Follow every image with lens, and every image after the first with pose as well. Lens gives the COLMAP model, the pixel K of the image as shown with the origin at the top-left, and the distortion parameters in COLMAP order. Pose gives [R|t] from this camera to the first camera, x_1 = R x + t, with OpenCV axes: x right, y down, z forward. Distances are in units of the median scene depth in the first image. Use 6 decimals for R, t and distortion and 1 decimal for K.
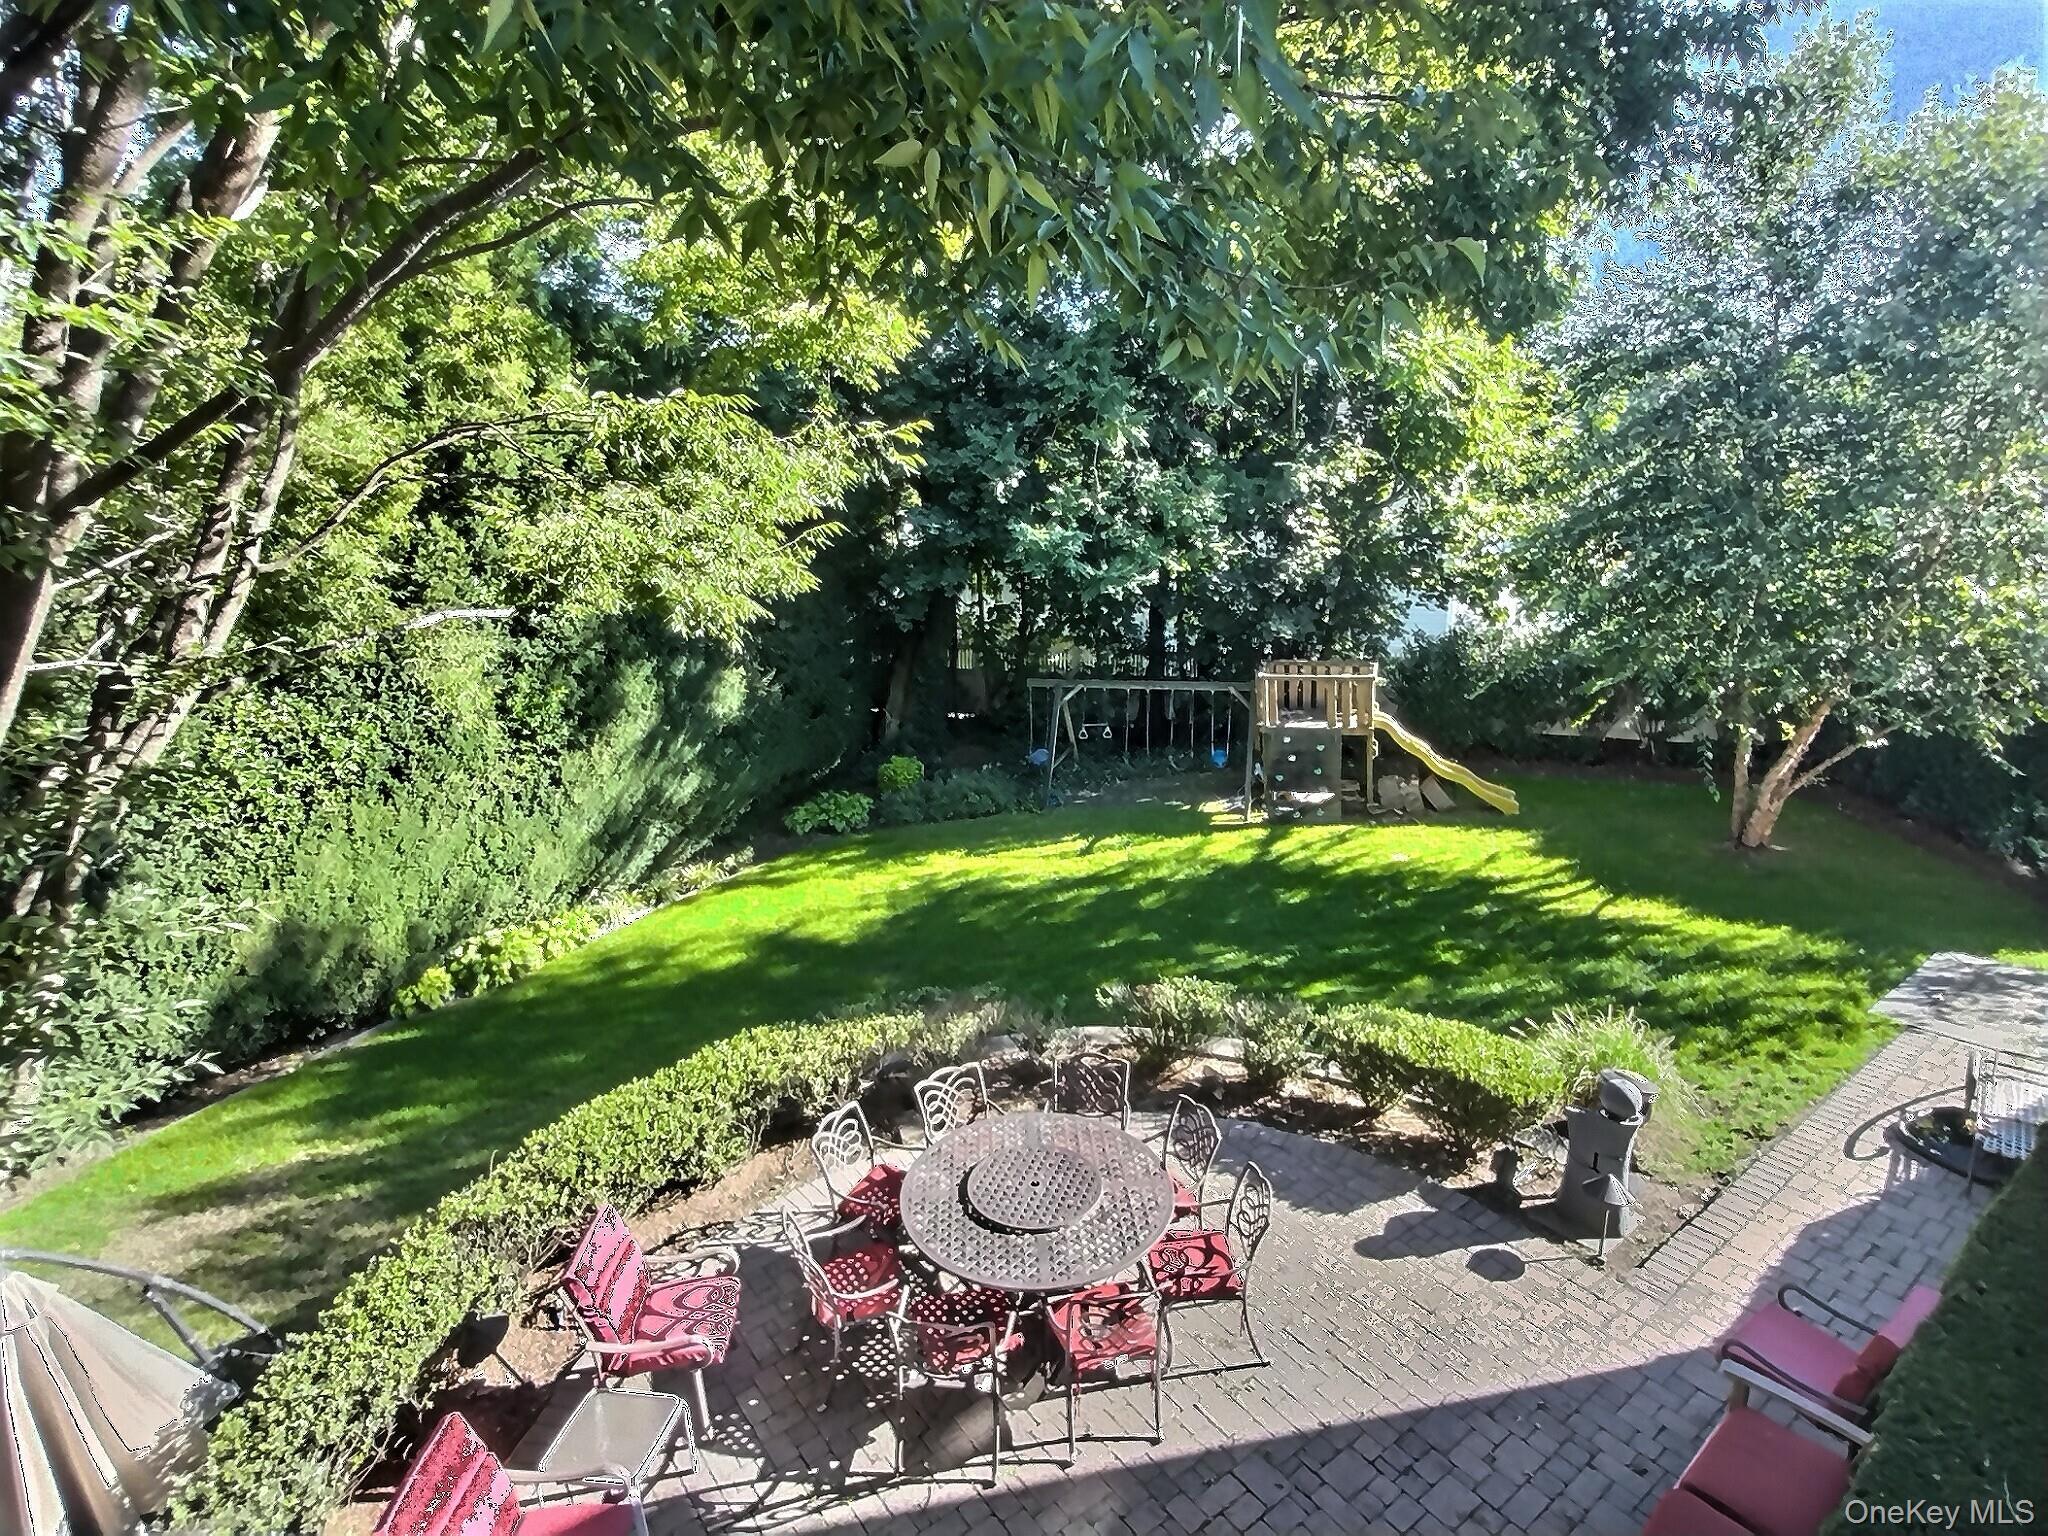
lens RADIAL K [[1053.1, 0, 1039.9], [0, 1053.1, 767.3], [0, 0, 1]] dist [0.003253, -0.002078]
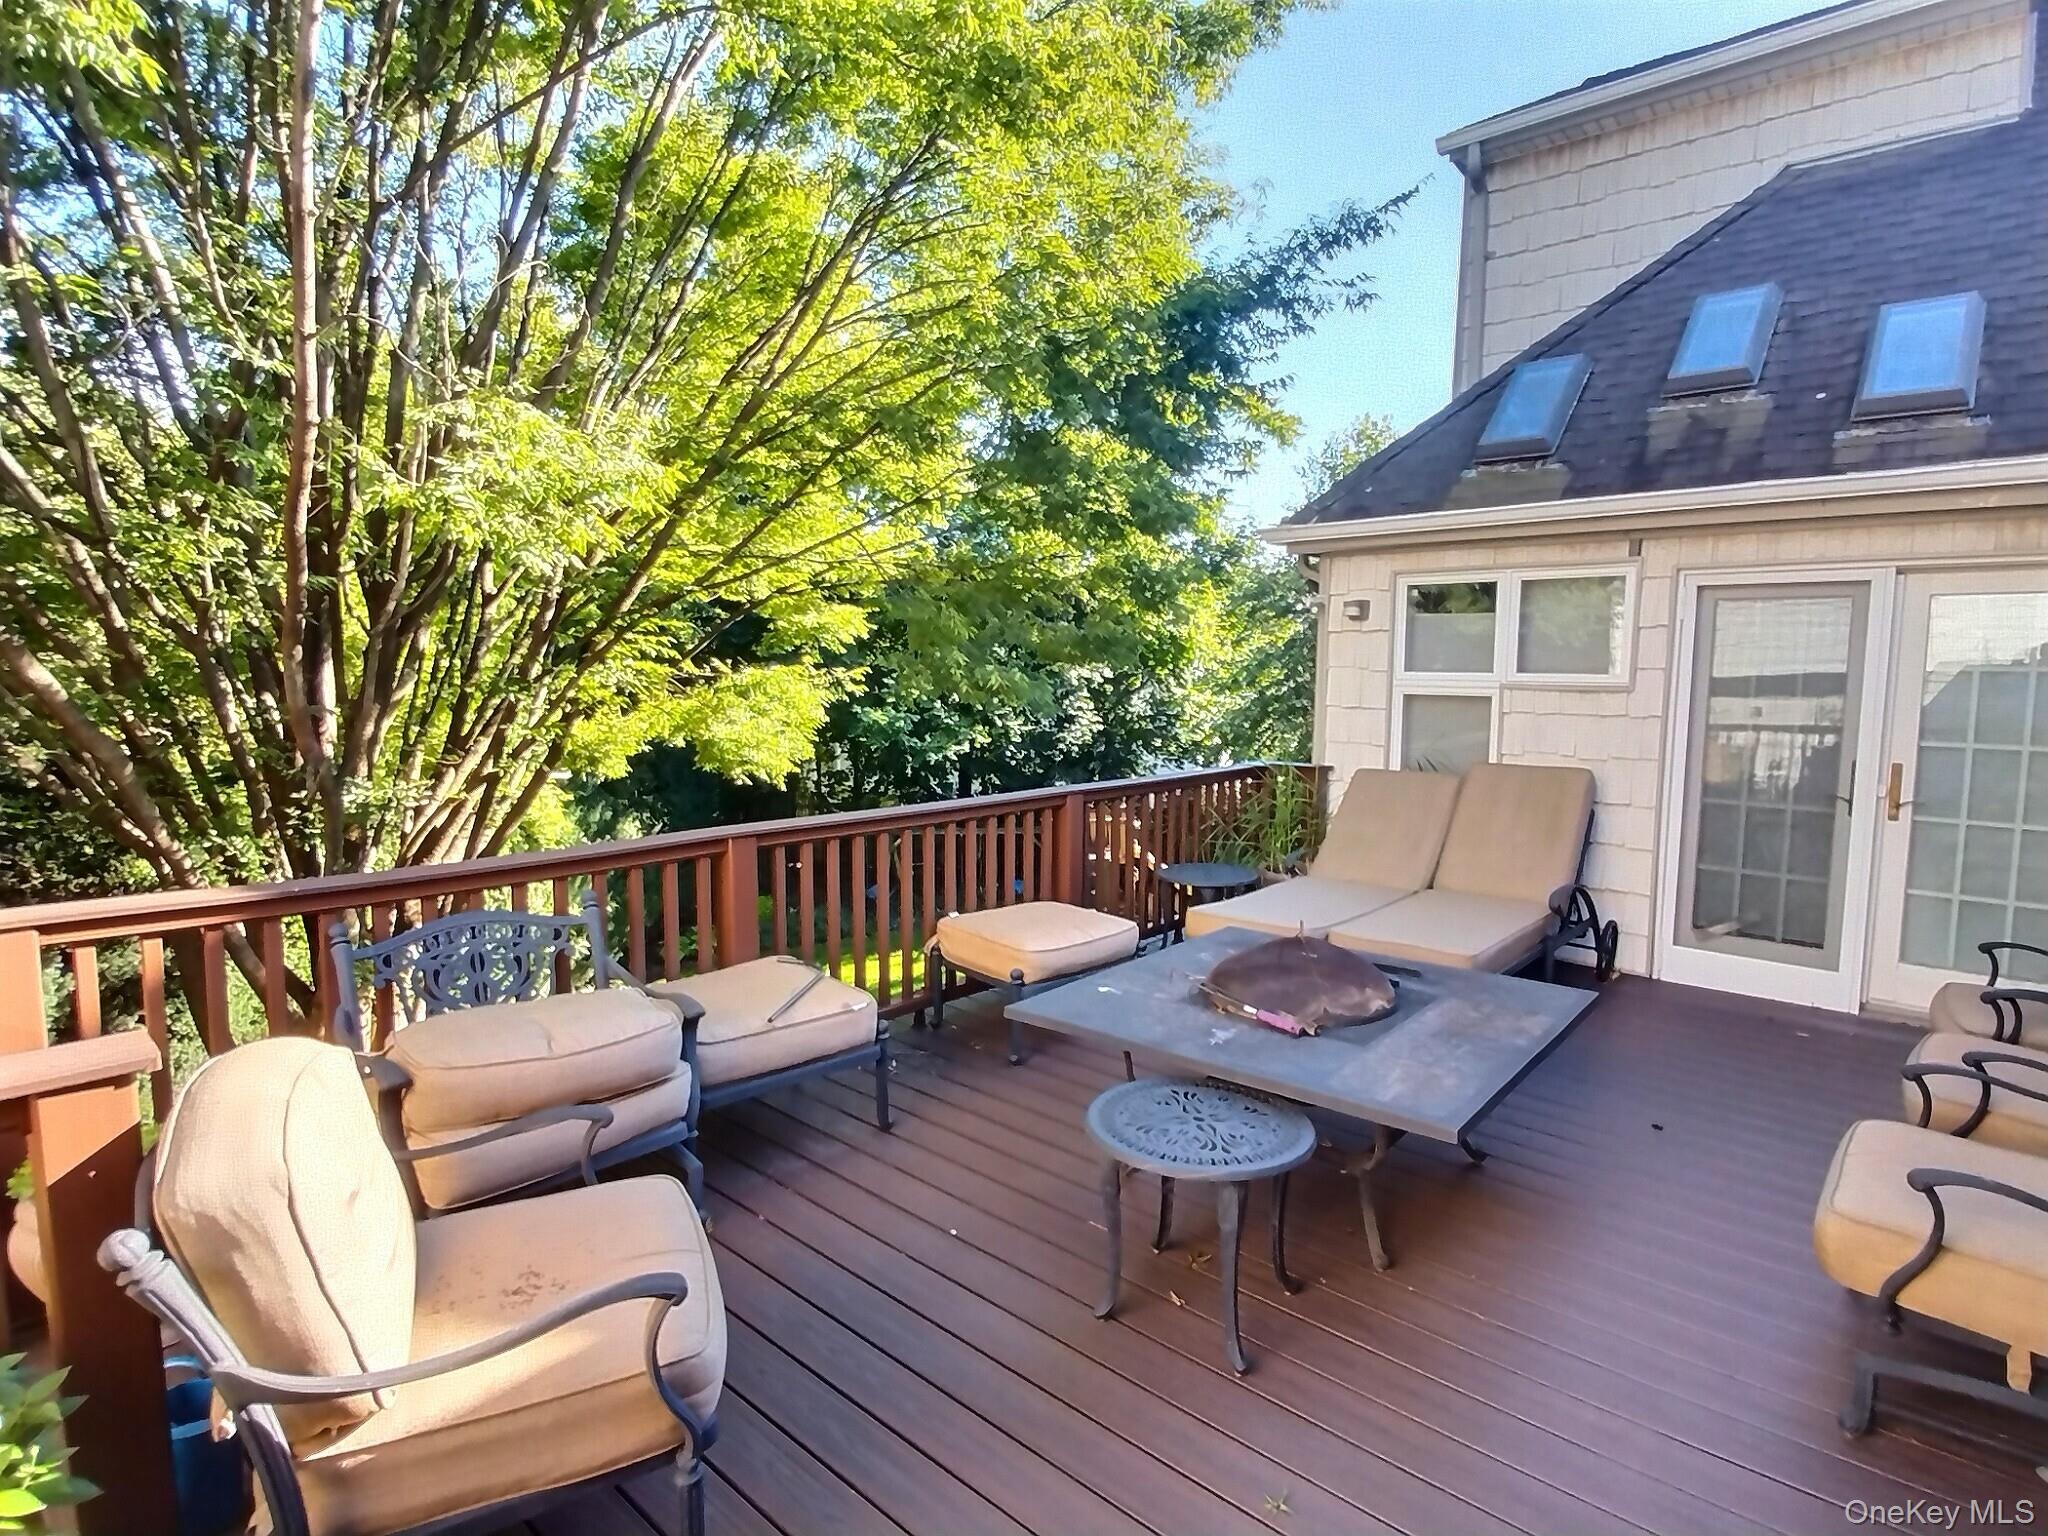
lens RADIAL K [[1053.1, 0, 1030.3], [0, 1053.1, 769.8], [0, 0, 1]] dist [0.003253, -0.002078]
pose [[0.981817, -0.010331, 0.189548, -0.059928], [0.039453, 0.987820, -0.150517, 0.046183], [-0.185684, 0.155259, 0.970266, -0.274492]]
